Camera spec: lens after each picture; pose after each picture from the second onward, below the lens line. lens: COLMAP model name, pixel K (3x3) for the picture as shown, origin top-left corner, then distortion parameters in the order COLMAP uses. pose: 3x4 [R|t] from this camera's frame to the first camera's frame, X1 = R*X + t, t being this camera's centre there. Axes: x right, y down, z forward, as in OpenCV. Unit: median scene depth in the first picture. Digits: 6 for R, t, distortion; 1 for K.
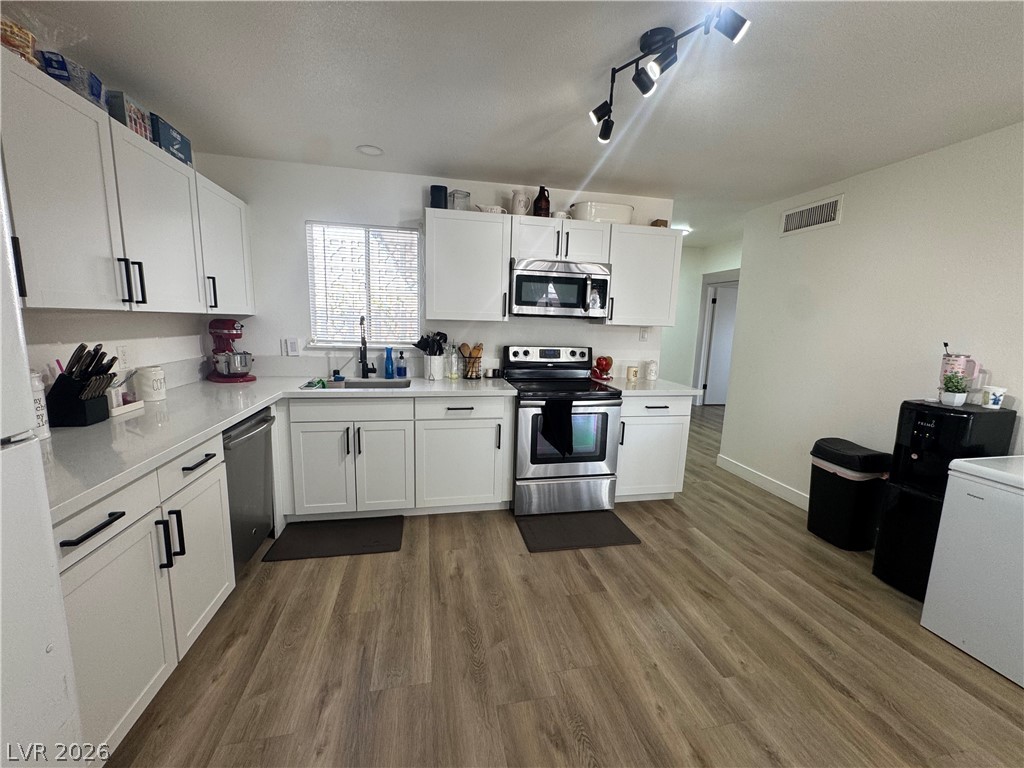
lens RADIAL K [[408.7, 0, 509.2], [0, 408.7, 386.2], [0, 0, 1]] dist [-0.002702, -0.000093]
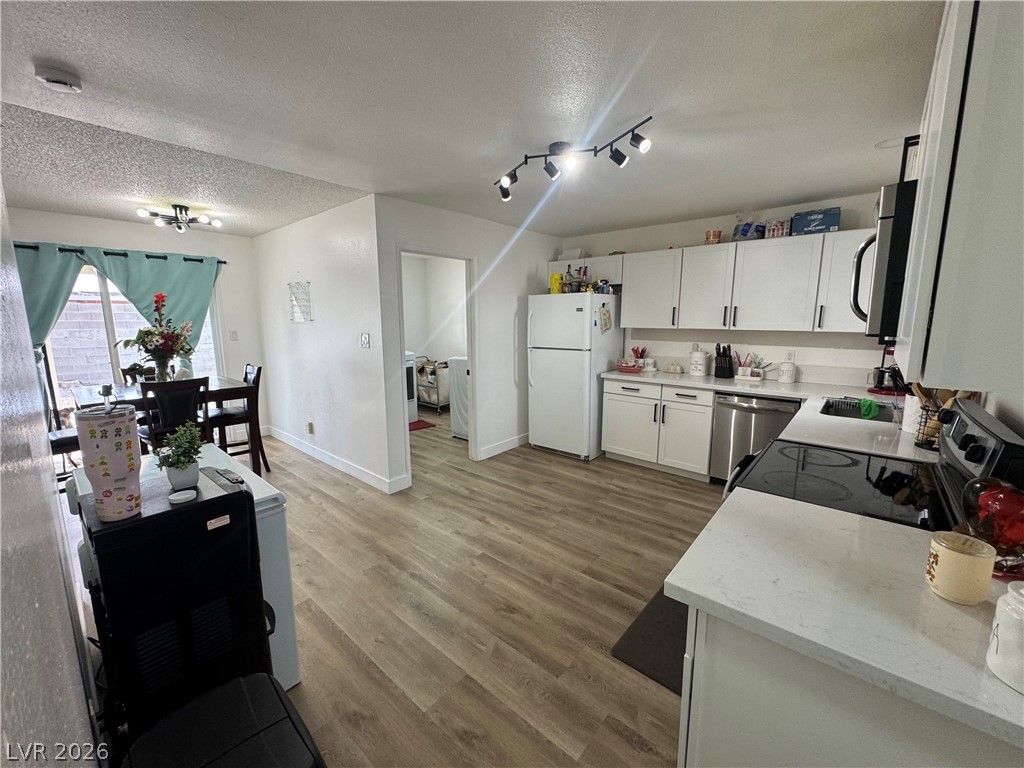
lens RADIAL K [[408.7, 0, 511.4], [0, 408.7, 382.3], [0, 0, 1]] dist [-0.002702, -0.000093]
pose [[-0.791752, 0.065992, -0.607267, 1.161479], [-0.119509, 0.958200, 0.259944, -0.300377], [0.599038, 0.278385, -0.750770, 1.771635]]
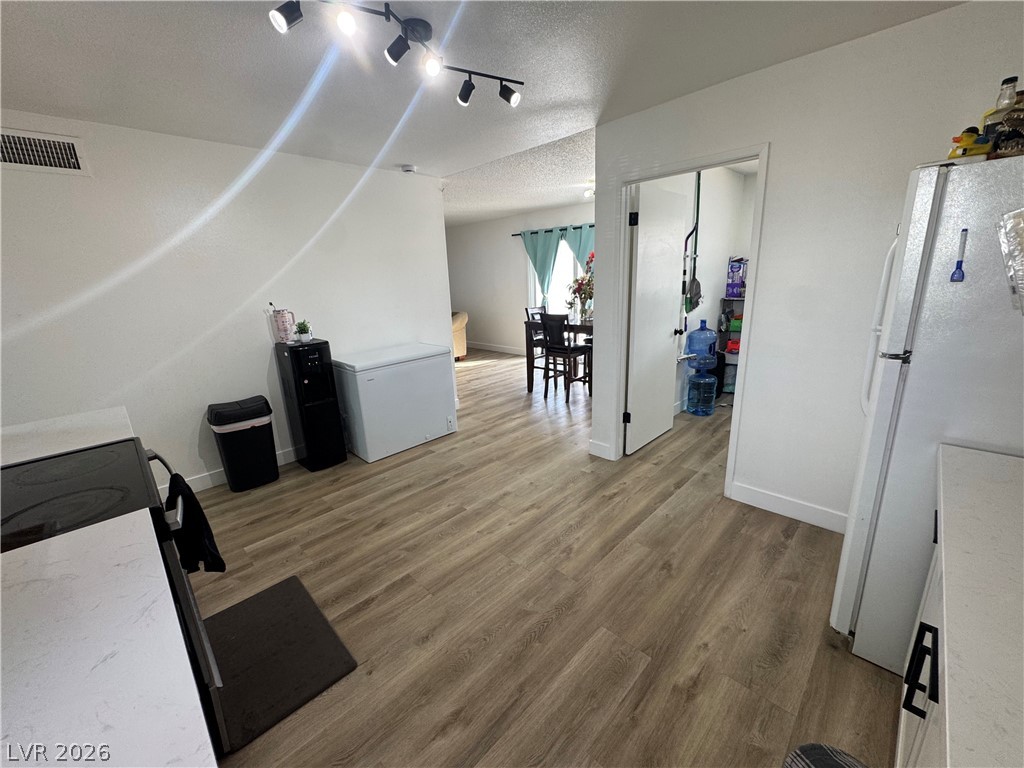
lens RADIAL K [[408.7, 0, 512.7], [0, 408.7, 383.6], [0, 0, 1]] dist [-0.002702, -0.000093]
pose [[-0.555858, -0.223146, 0.800767, -0.659068], [0.155585, 0.918347, 0.363912, -0.268384], [-0.816588, 0.326871, -0.475752, 1.246024]]
